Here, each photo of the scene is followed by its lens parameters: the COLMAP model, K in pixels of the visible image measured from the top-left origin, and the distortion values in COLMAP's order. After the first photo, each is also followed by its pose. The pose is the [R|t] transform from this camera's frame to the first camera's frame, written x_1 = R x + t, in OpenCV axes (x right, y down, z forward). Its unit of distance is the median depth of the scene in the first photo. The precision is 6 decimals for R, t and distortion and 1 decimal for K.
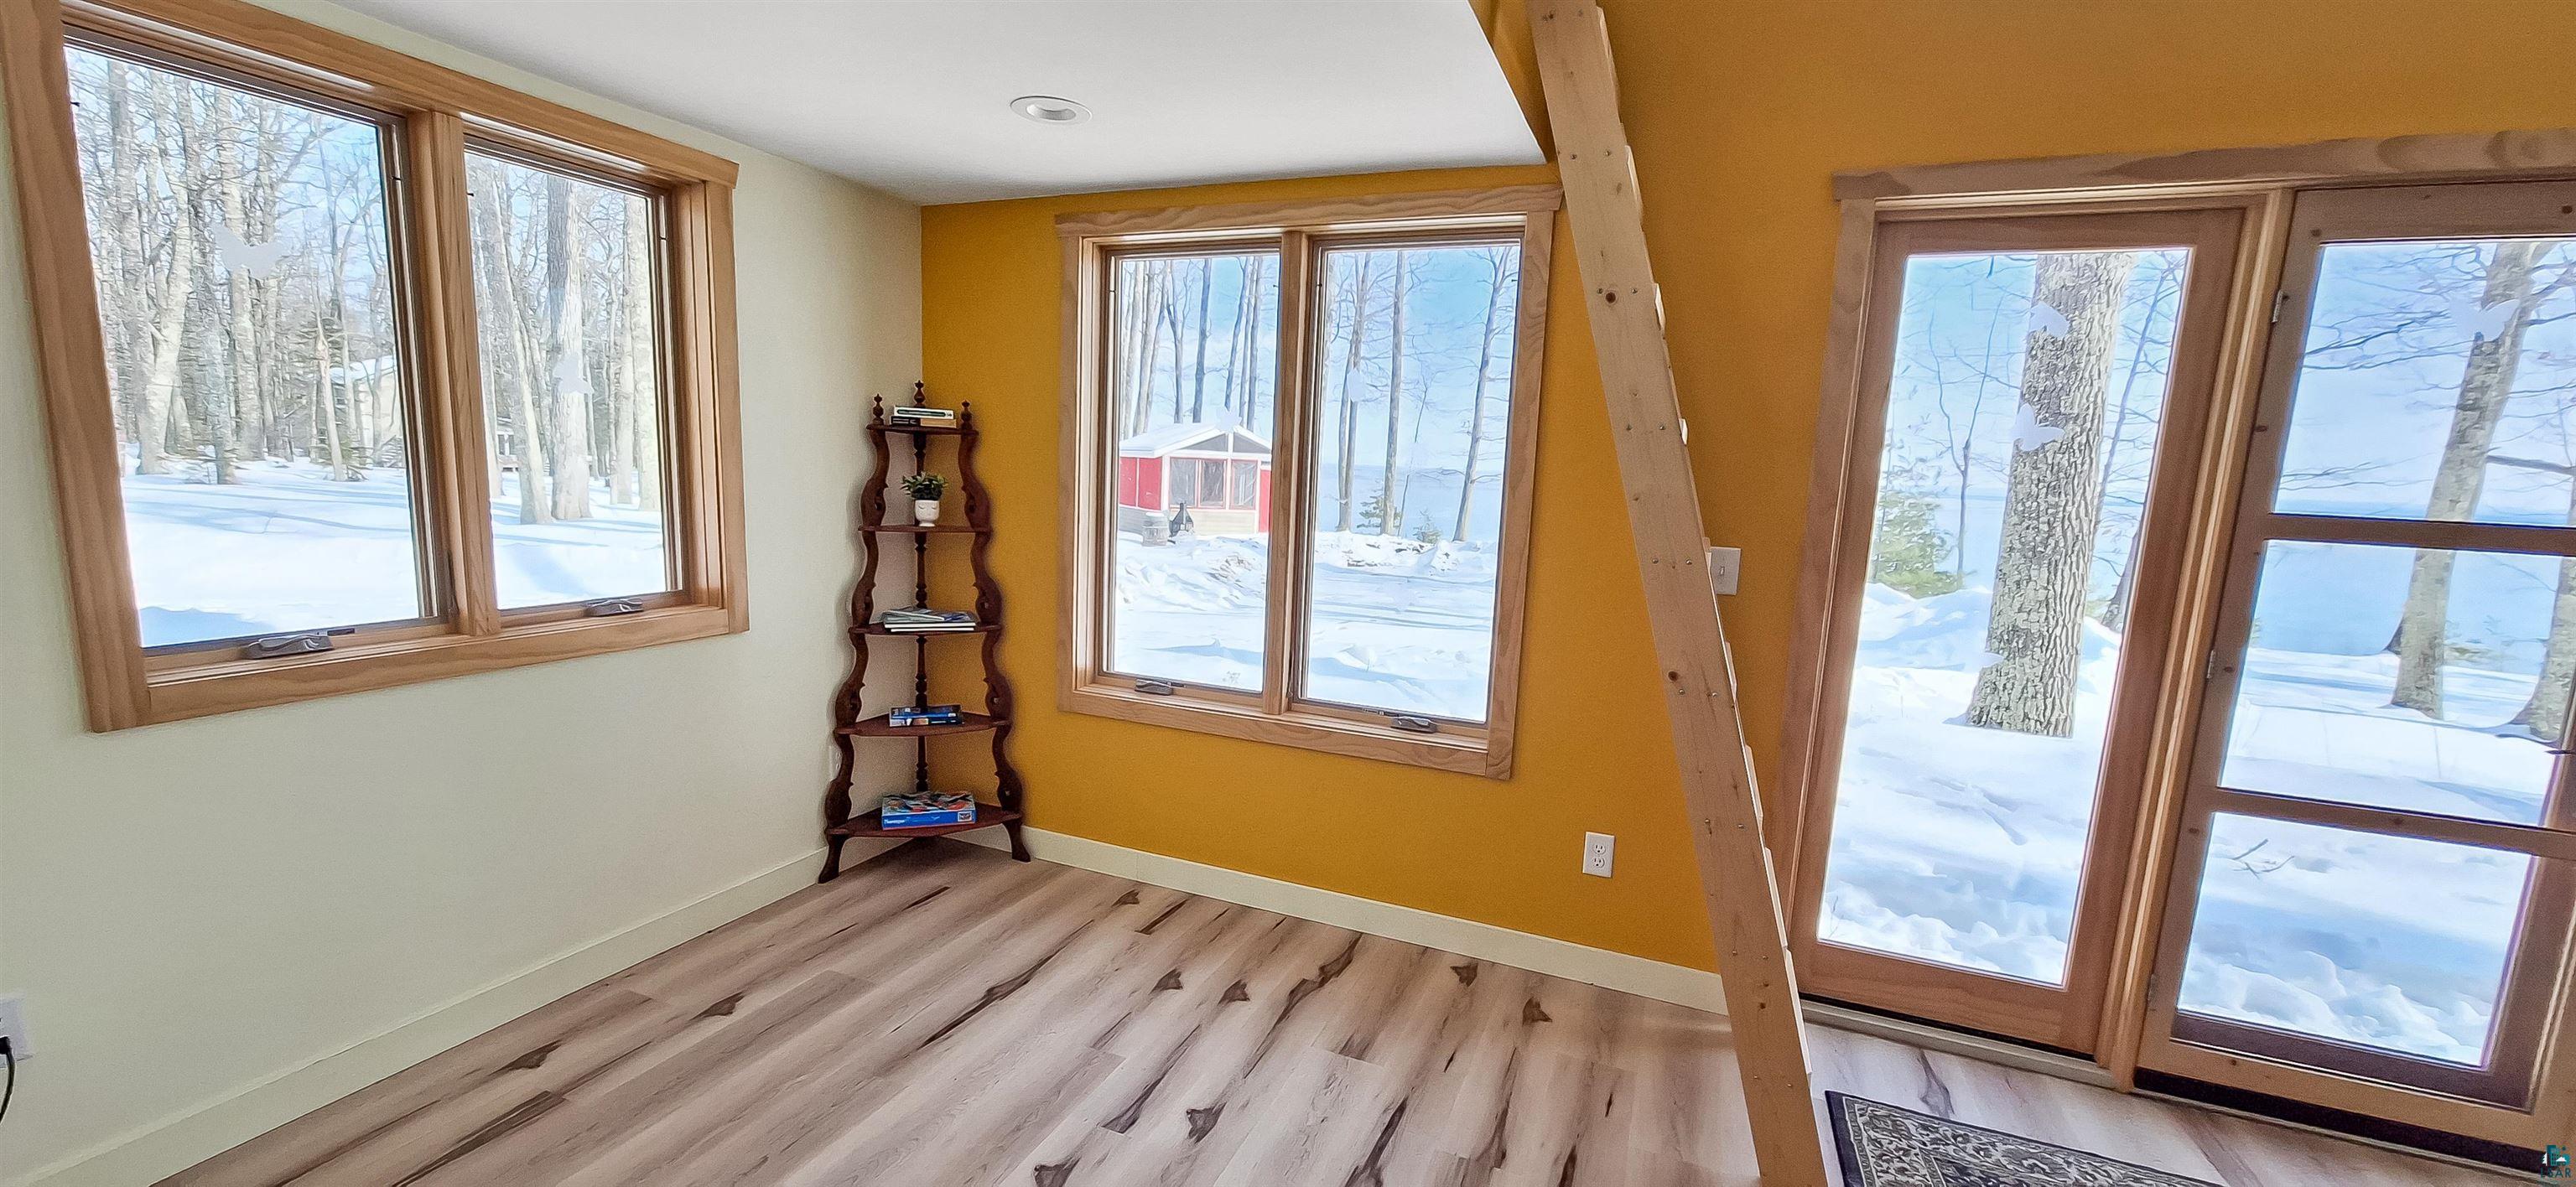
lens RADIAL K [[1027.0, 0, 1267.5], [0, 1027.0, 632.0], [0, 0, 1]] dist [-0.007272, 0.000505]
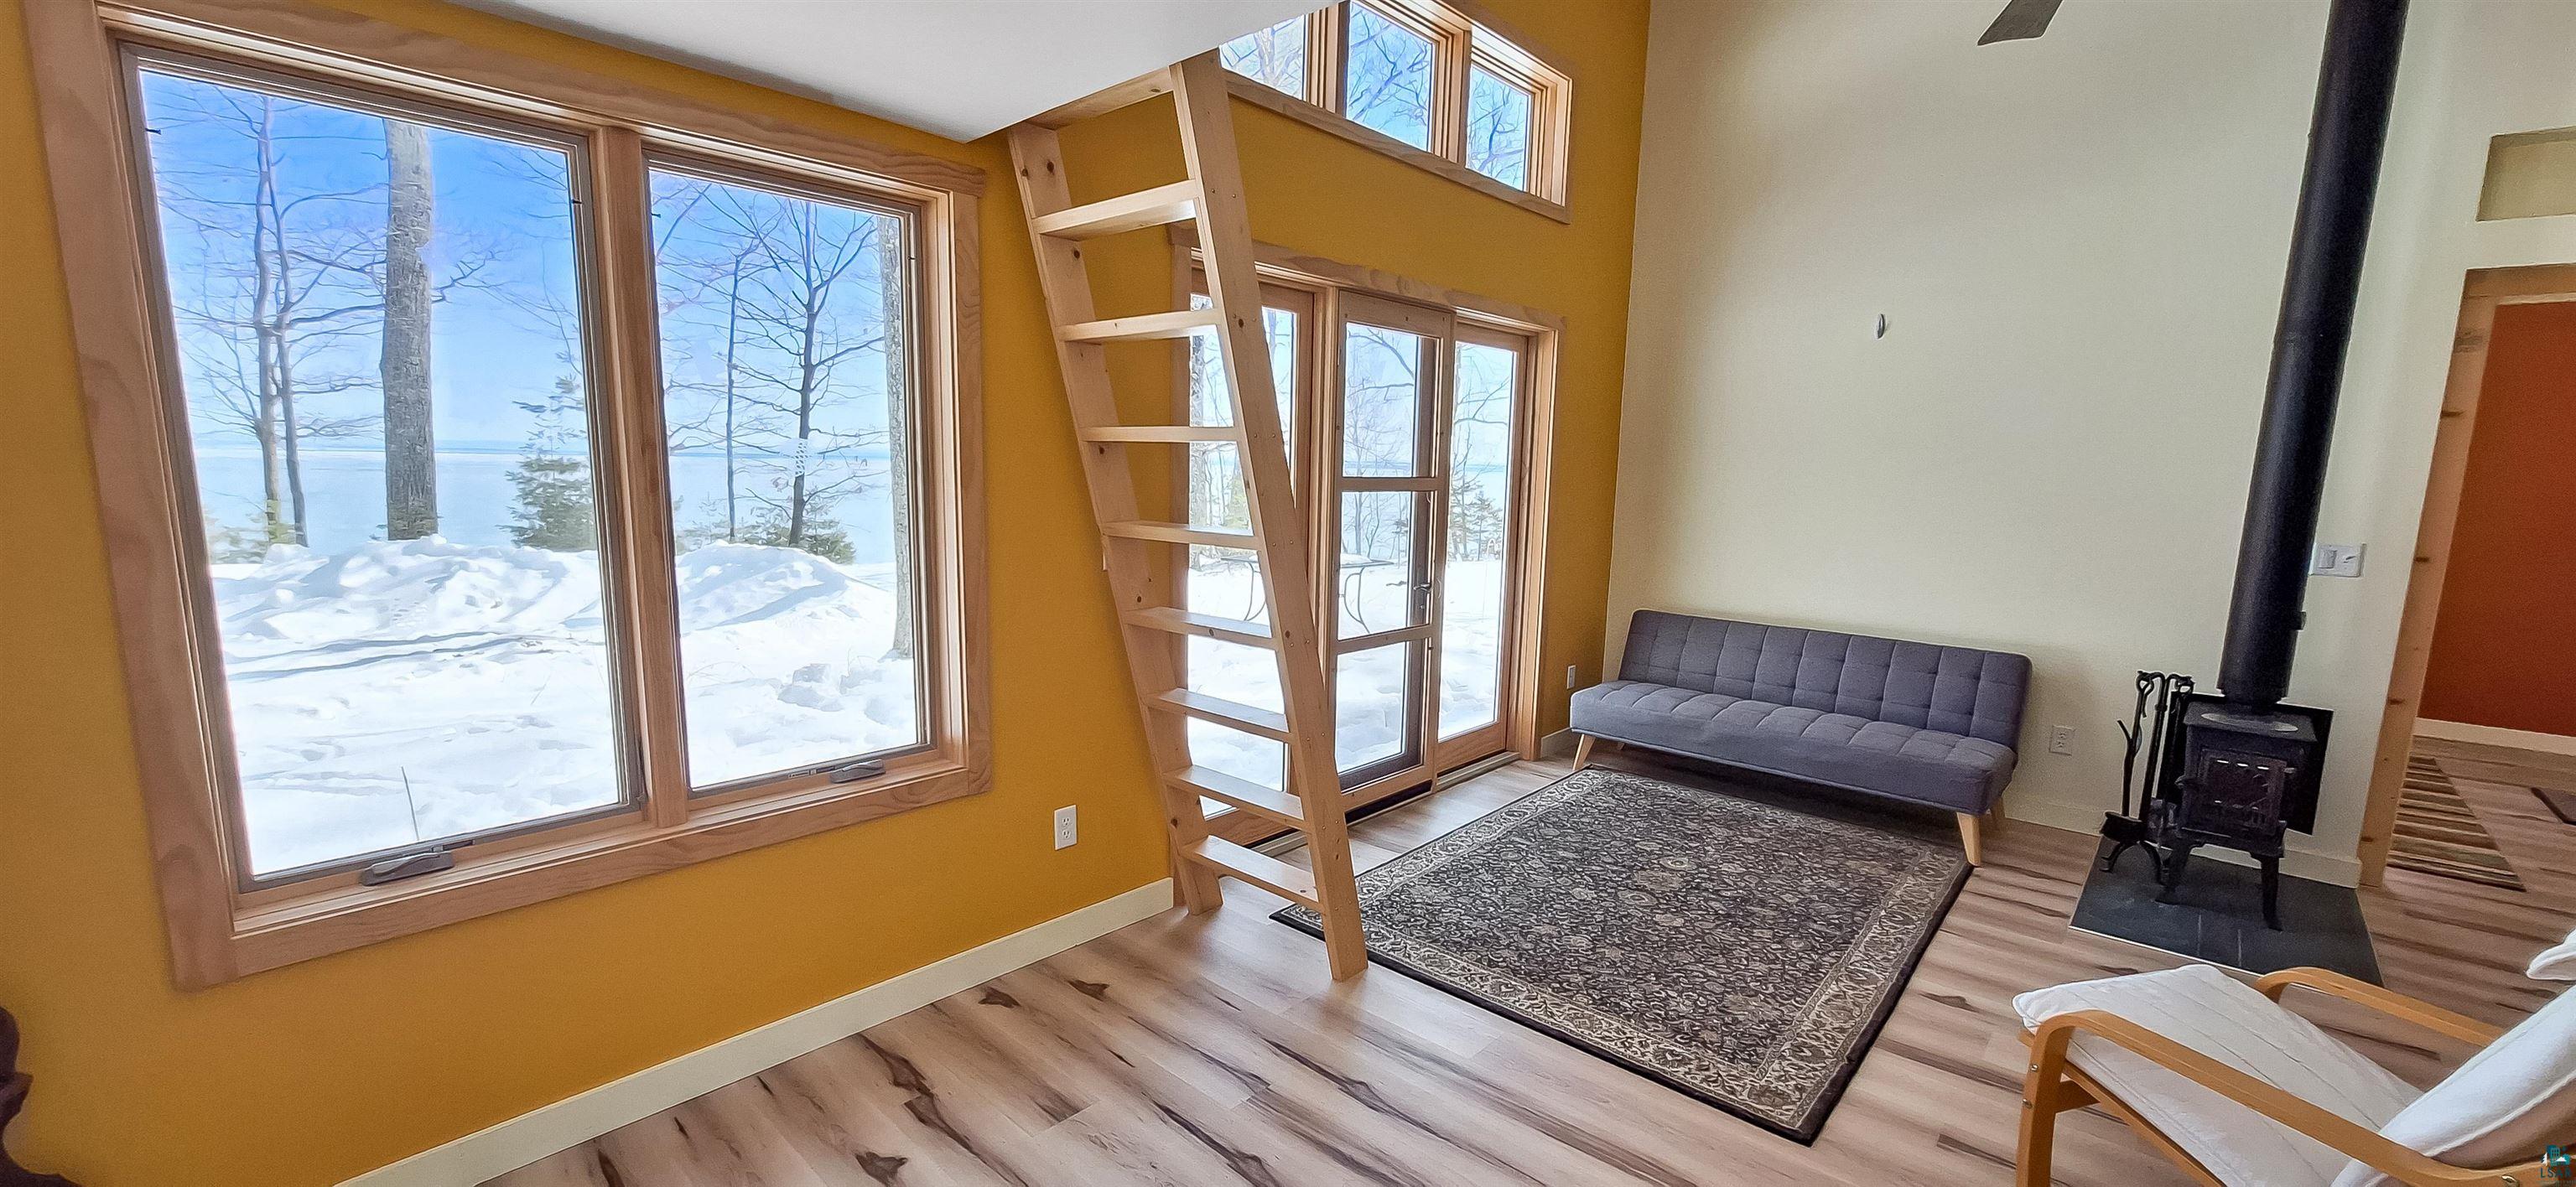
lens RADIAL K [[1027.0, 0, 1267.5], [0, 1027.0, 632.0], [0, 0, 1]] dist [-0.007272, 0.000505]
pose [[0.335197, -0.189793, 0.922833, -0.466085], [0.149869, 0.977769, 0.146655, -0.088425], [-0.930152, 0.089146, 0.356189, 0.348042]]
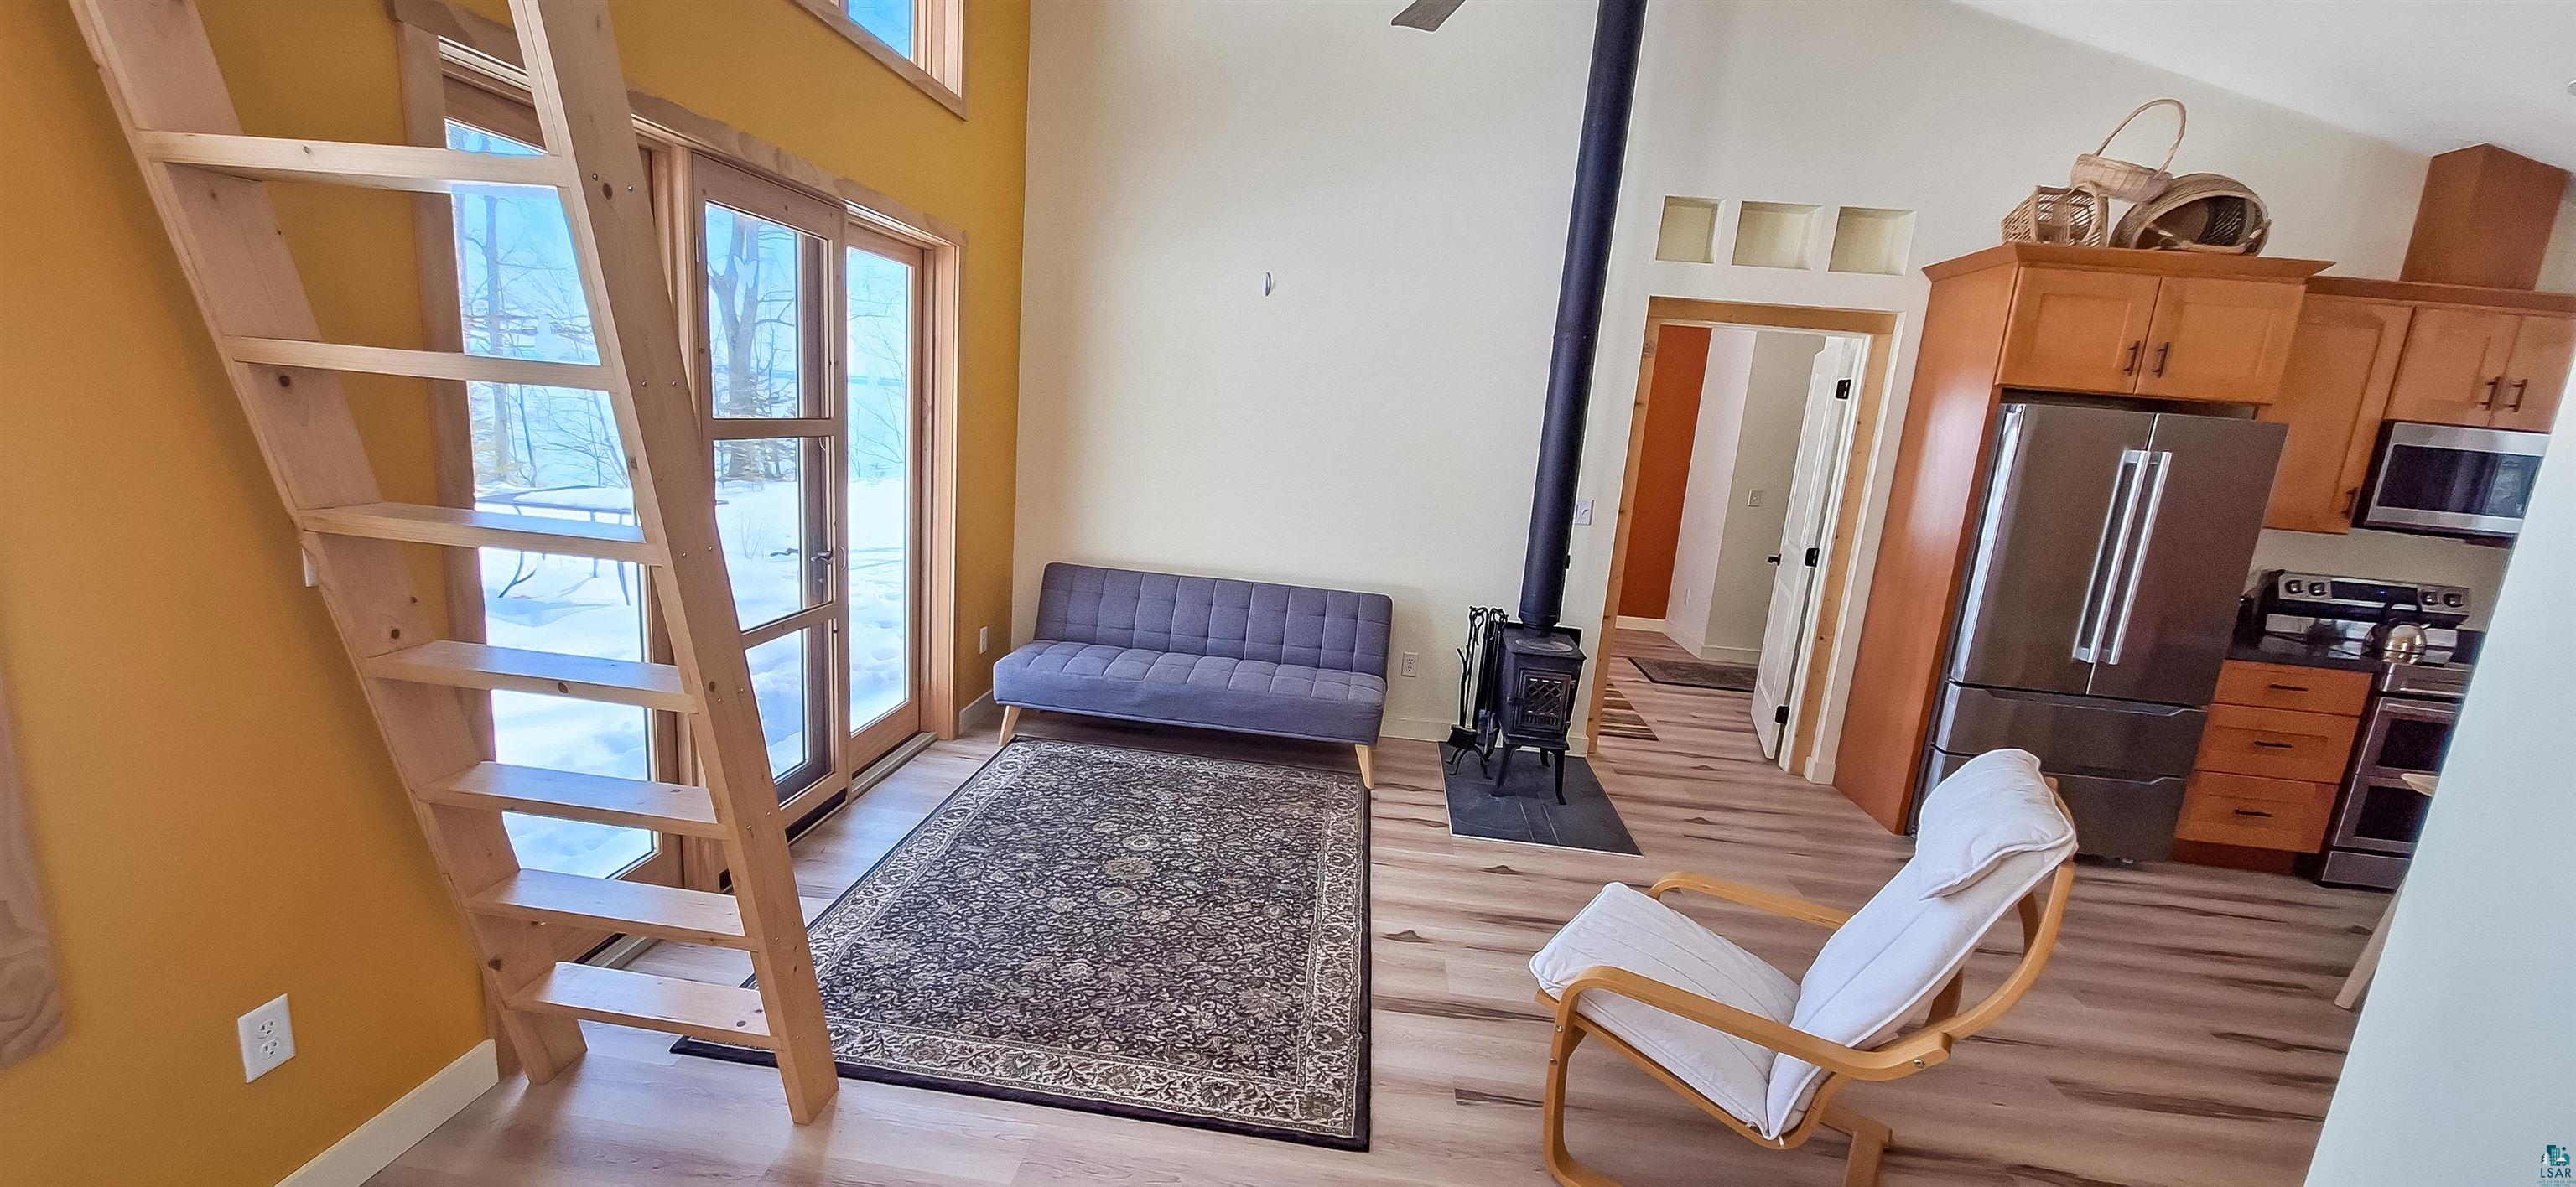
lens RADIAL K [[1027.0, 0, 1267.5], [0, 1027.0, 632.0], [0, 0, 1]] dist [-0.007272, 0.000505]
pose [[-0.288271, -0.266557, 0.919699, -0.291962], [0.068818, 0.952222, 0.297554, -0.128492], [-0.955073, 0.149068, -0.256154, 0.469286]]
